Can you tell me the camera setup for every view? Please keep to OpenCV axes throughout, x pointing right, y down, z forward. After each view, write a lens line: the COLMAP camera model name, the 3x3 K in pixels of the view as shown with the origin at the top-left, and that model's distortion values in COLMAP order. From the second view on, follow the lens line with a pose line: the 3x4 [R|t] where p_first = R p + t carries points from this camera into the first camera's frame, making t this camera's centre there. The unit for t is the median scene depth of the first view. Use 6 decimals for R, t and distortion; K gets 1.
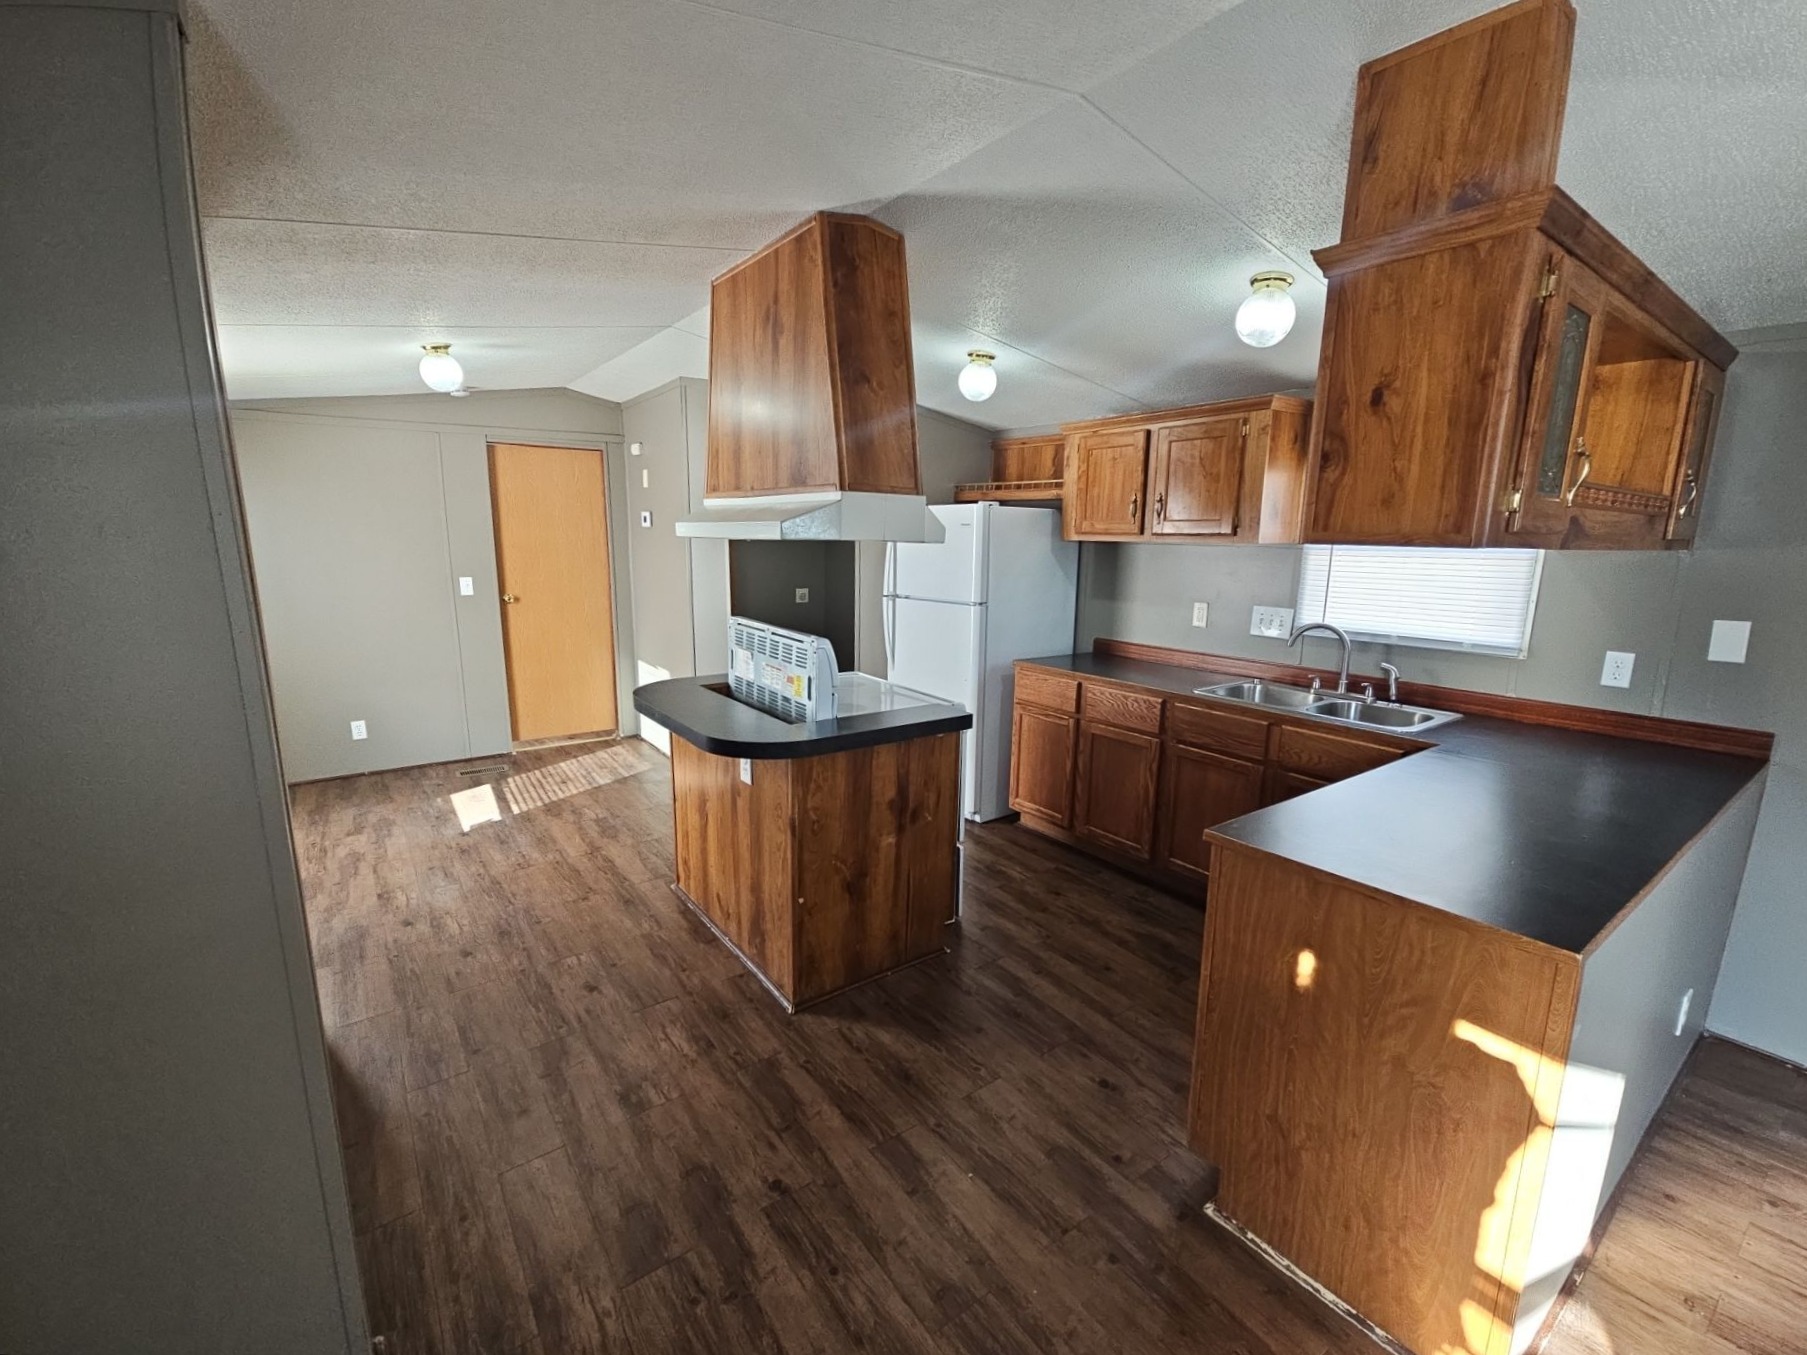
lens RADIAL K [[771.6, 0, 904.3], [0, 771.6, 684.3], [0, 0, 1]] dist [0.001842, -0.000565]
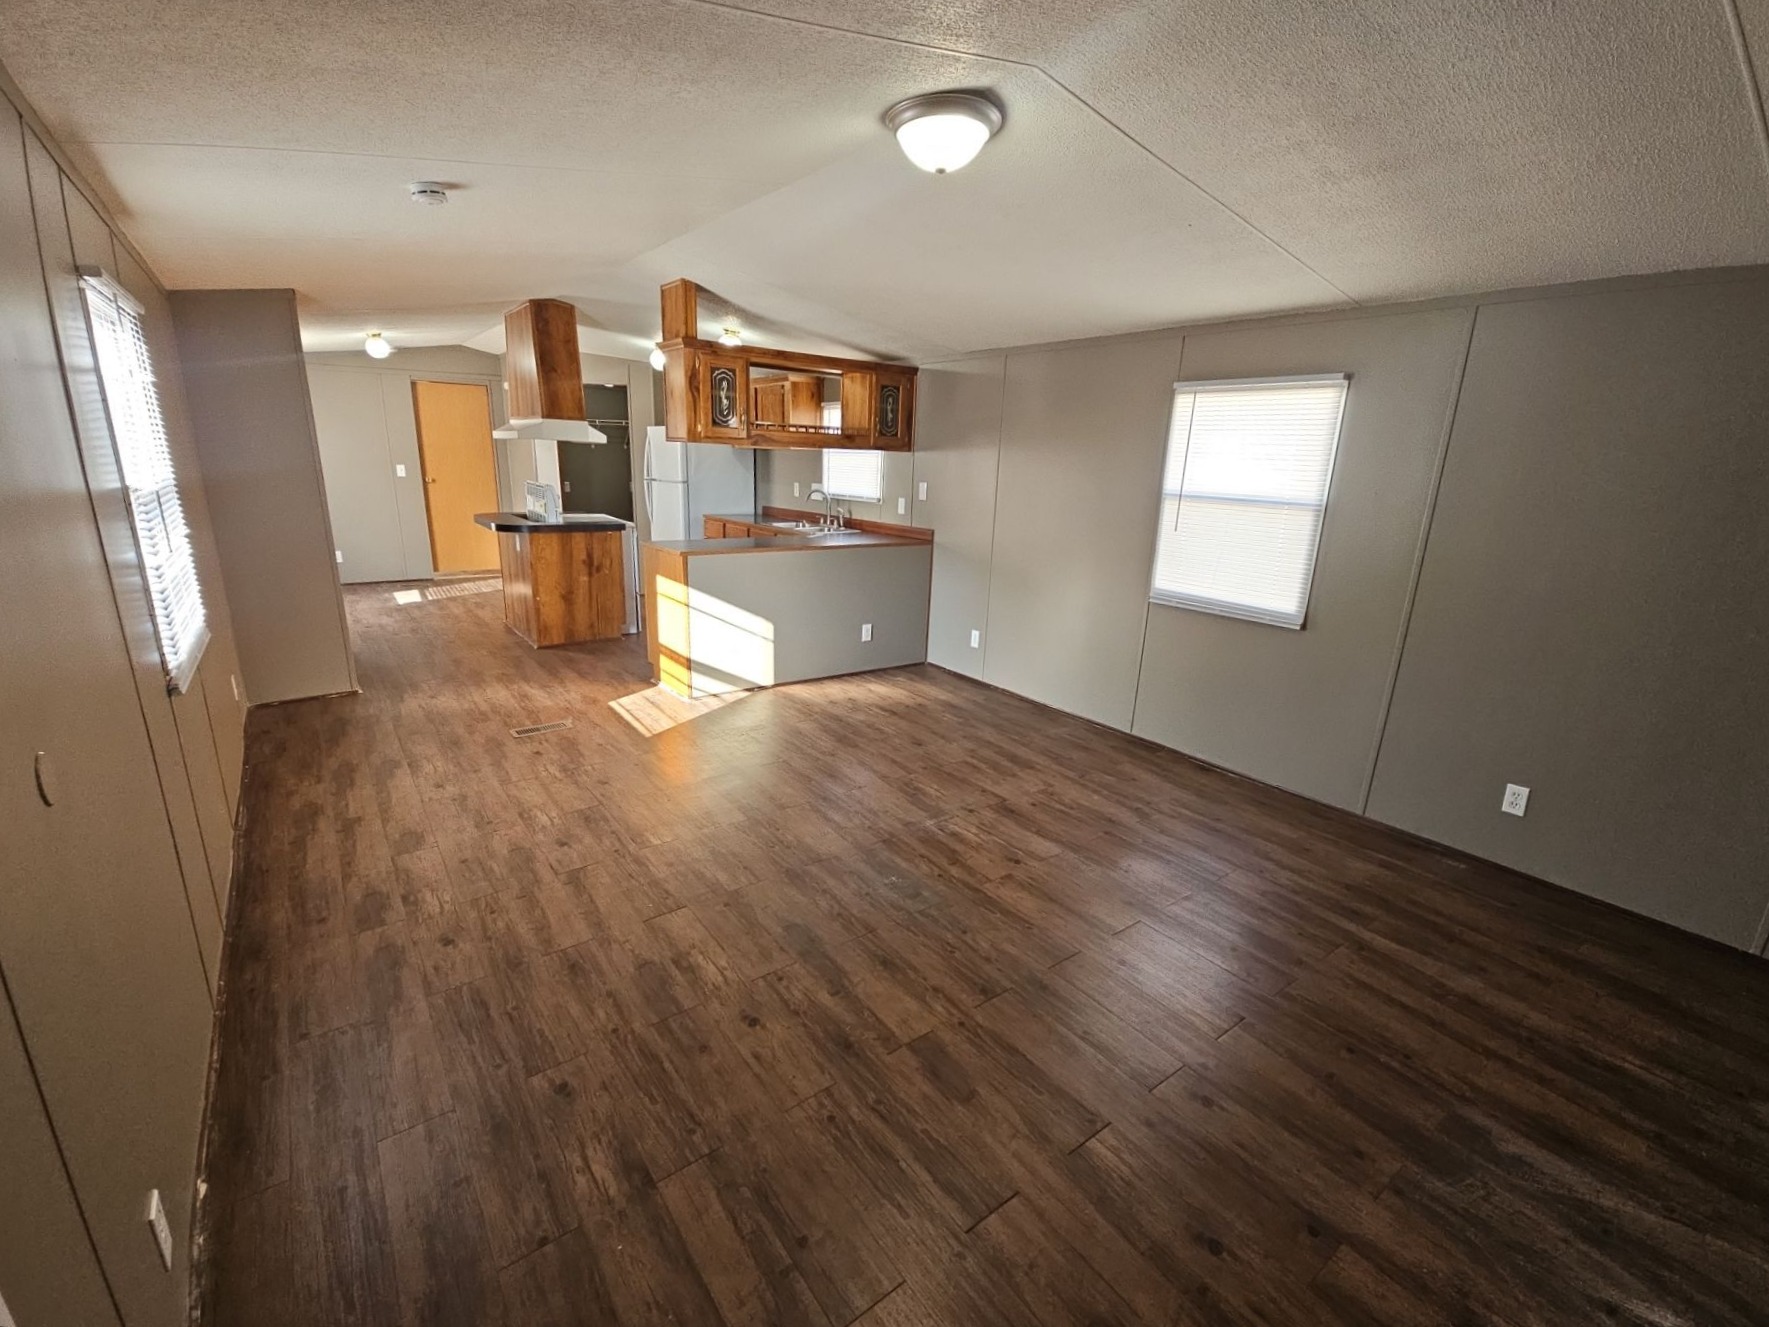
lens RADIAL K [[755.3, 0, 878.8], [0, 755.3, 664.1], [0, 0, 1]] dist [0.001842, -0.000565]
pose [[0.999702, 0.017064, 0.017481, 0.623250], [-0.018333, 0.996996, 0.075254, 0.210206], [-0.016144, -0.075553, 0.997011, -0.944568]]
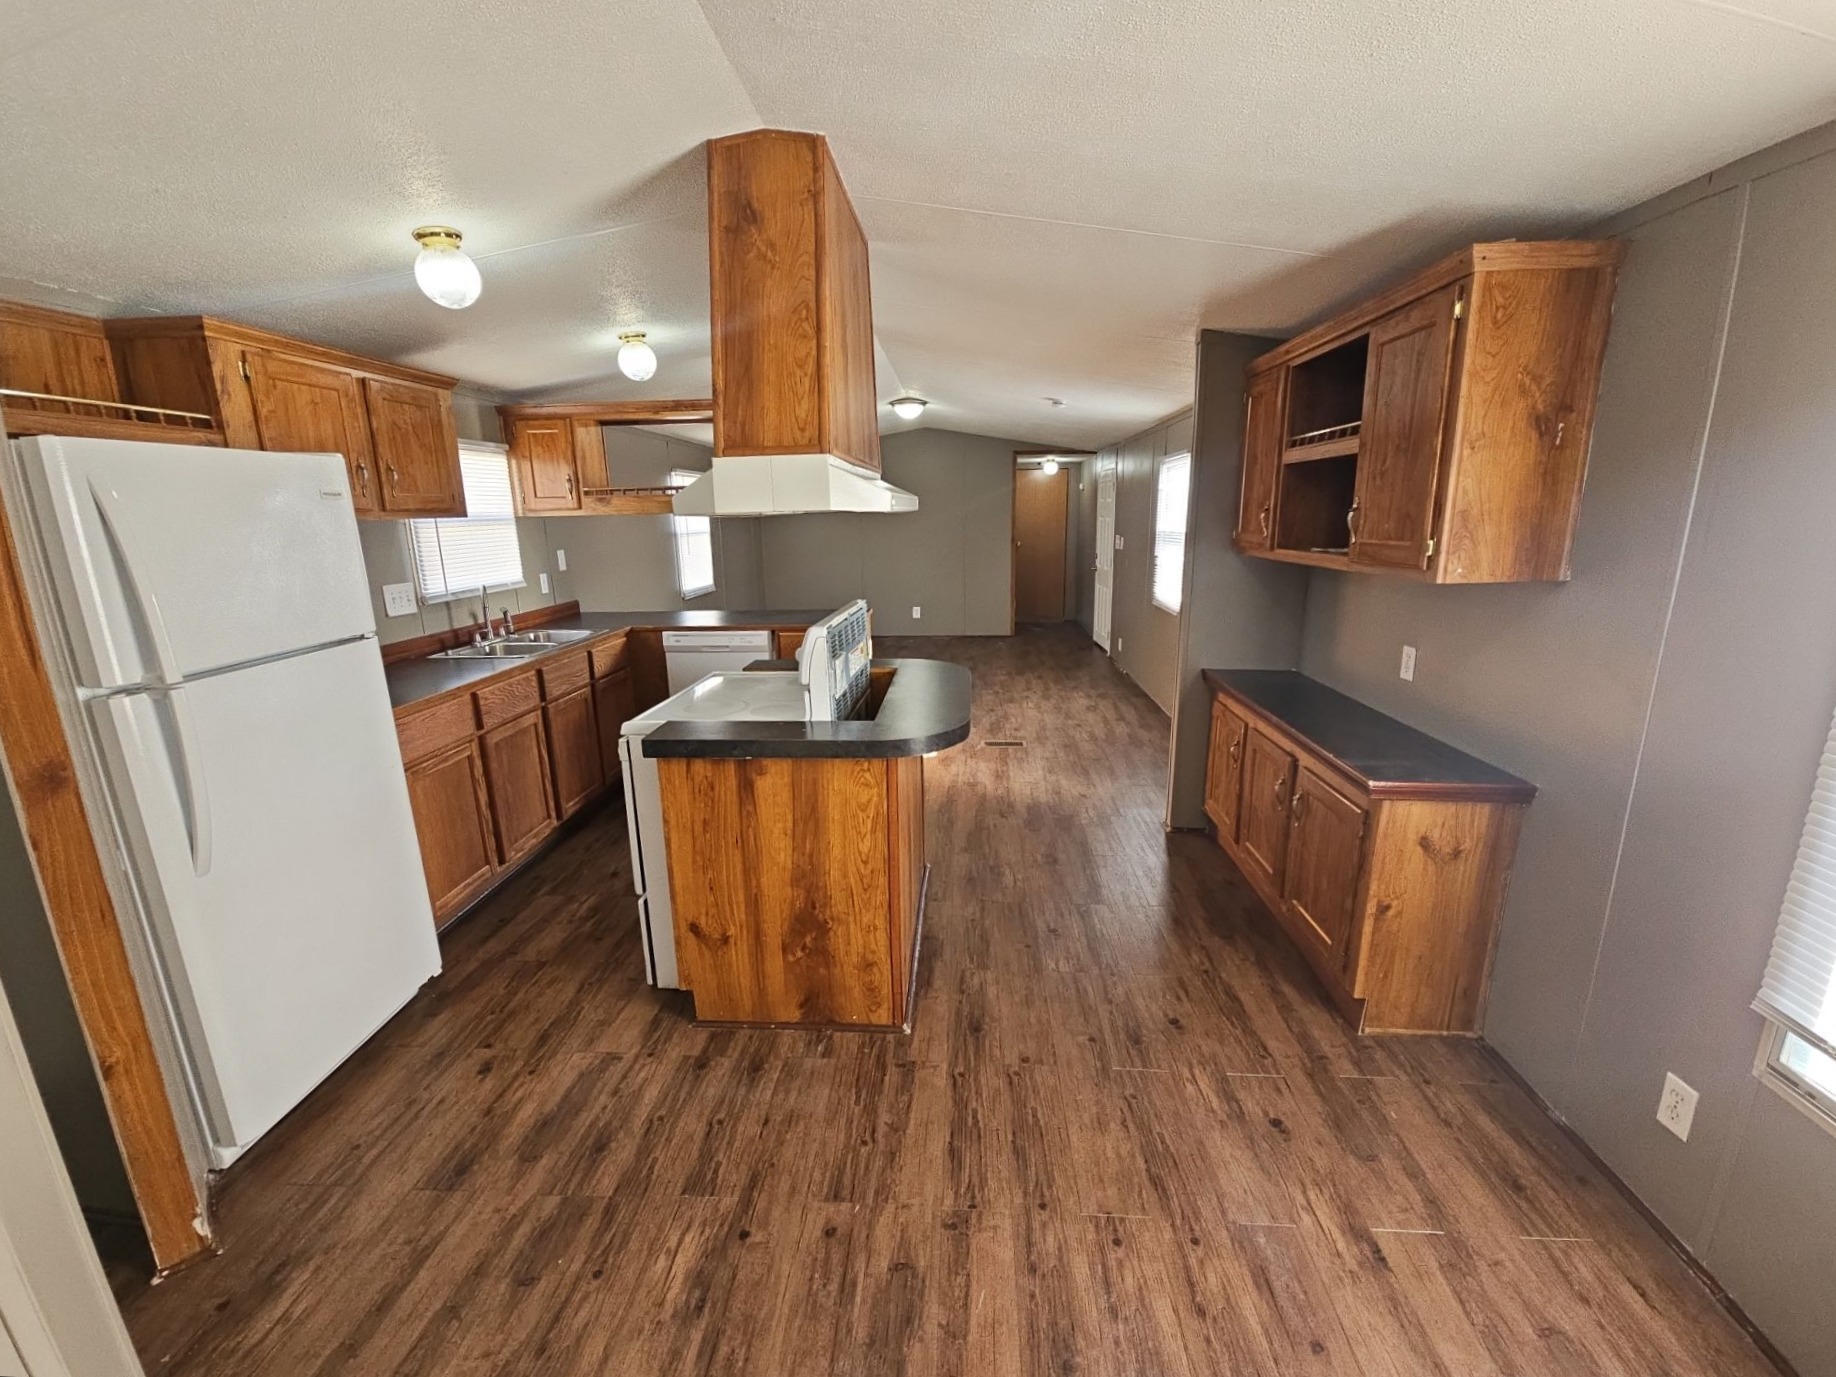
lens RADIAL K [[783.9, 0, 918.6], [0, 783.9, 695.8], [0, 0, 1]] dist [0.001842, -0.000565]
pose [[-0.767575, -0.149047, 0.623389, -0.694250], [0.129917, 0.916221, 0.379026, -0.269911], [-0.627655, 0.371920, -0.683904, 1.356382]]
